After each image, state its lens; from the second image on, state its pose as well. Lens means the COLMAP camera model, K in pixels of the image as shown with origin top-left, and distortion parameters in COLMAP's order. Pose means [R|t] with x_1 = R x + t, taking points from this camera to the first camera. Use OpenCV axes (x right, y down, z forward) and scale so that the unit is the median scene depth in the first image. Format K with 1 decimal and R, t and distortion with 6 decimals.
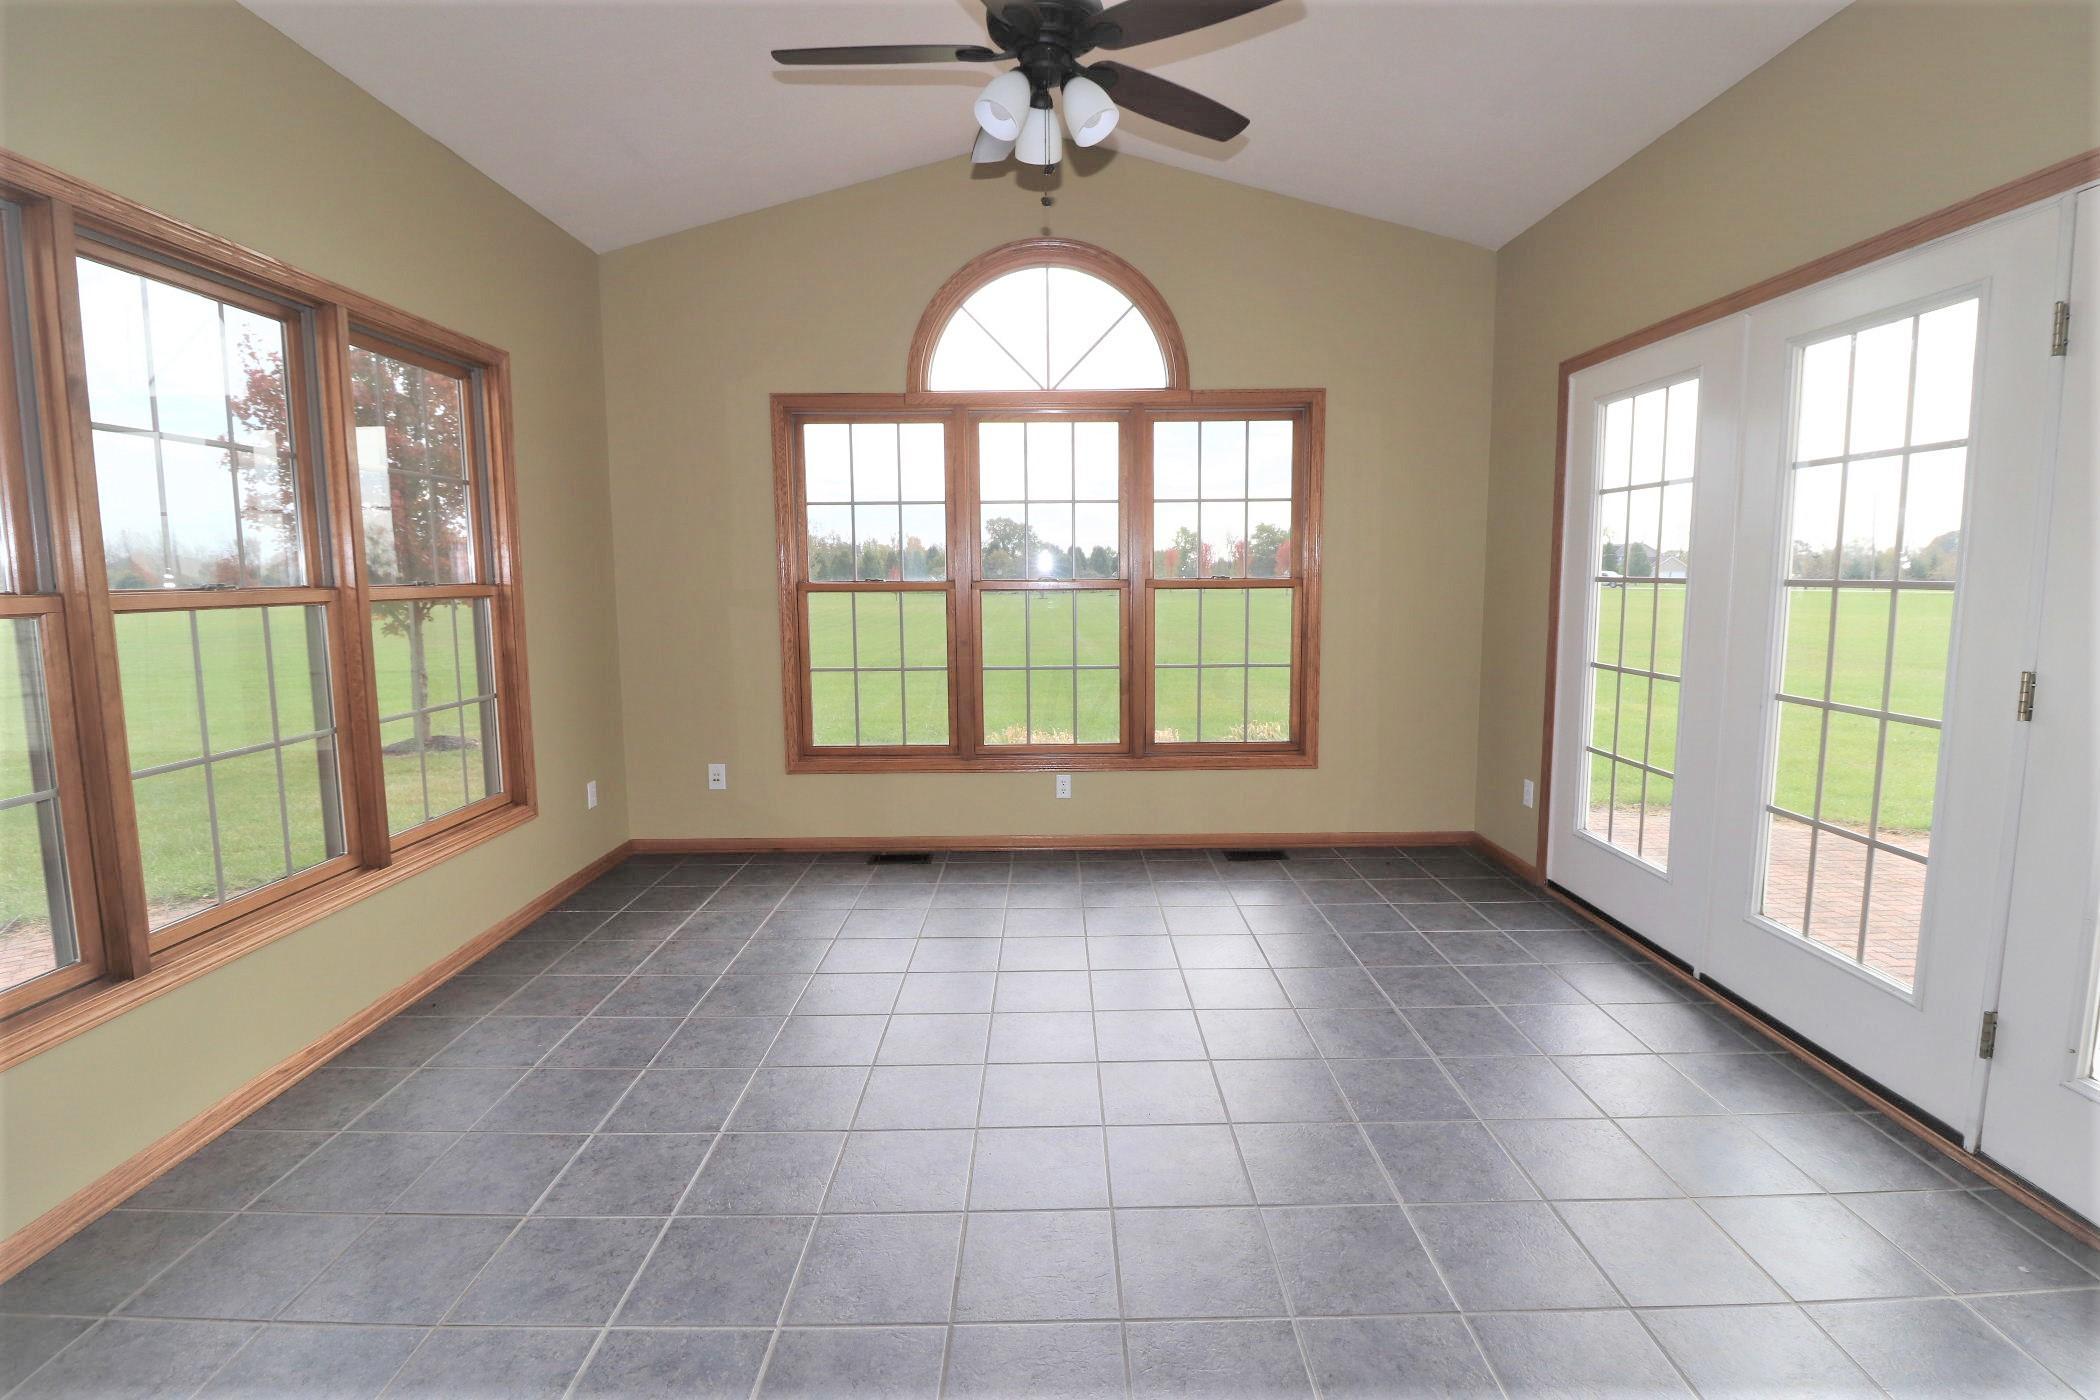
lens RADIAL K [[995.4, 0, 1050.0], [0, 995.4, 700.0], [0, 0, 1]] dist [-0.018952, -0.000022]
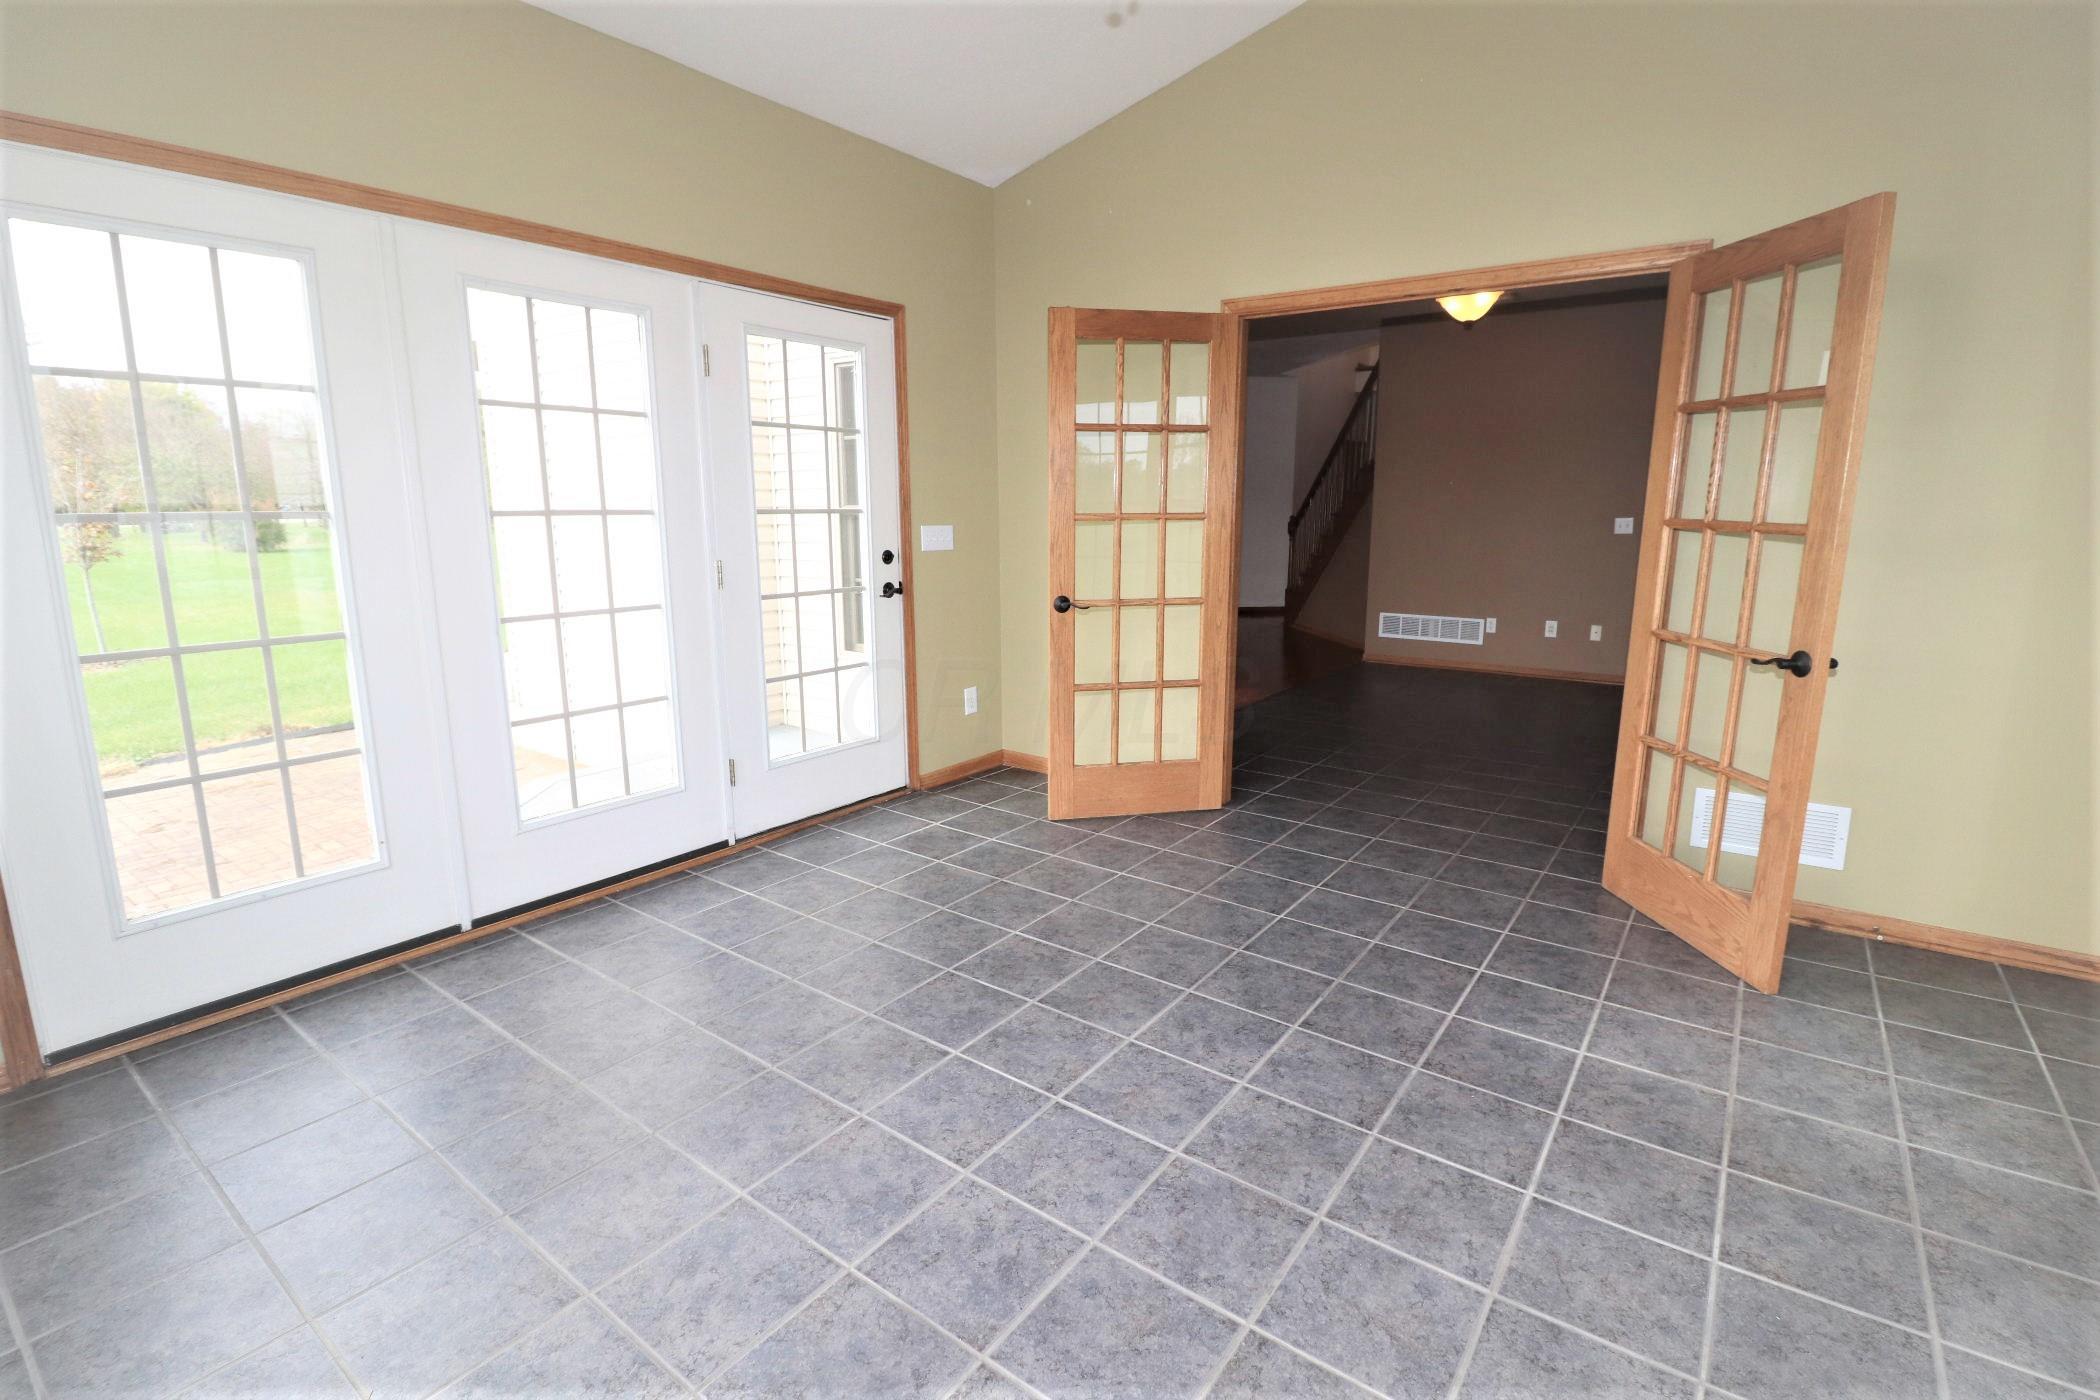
lens RADIAL K [[995.4, 0, 1050.0], [0, 995.4, 700.0], [0, 0, 1]] dist [-0.018952, -0.000022]
pose [[-0.808607, -0.108774, 0.578207, -0.395580], [0.079112, 0.953734, 0.290055, -0.195696], [-0.583006, 0.280284, -0.762591, 1.567712]]
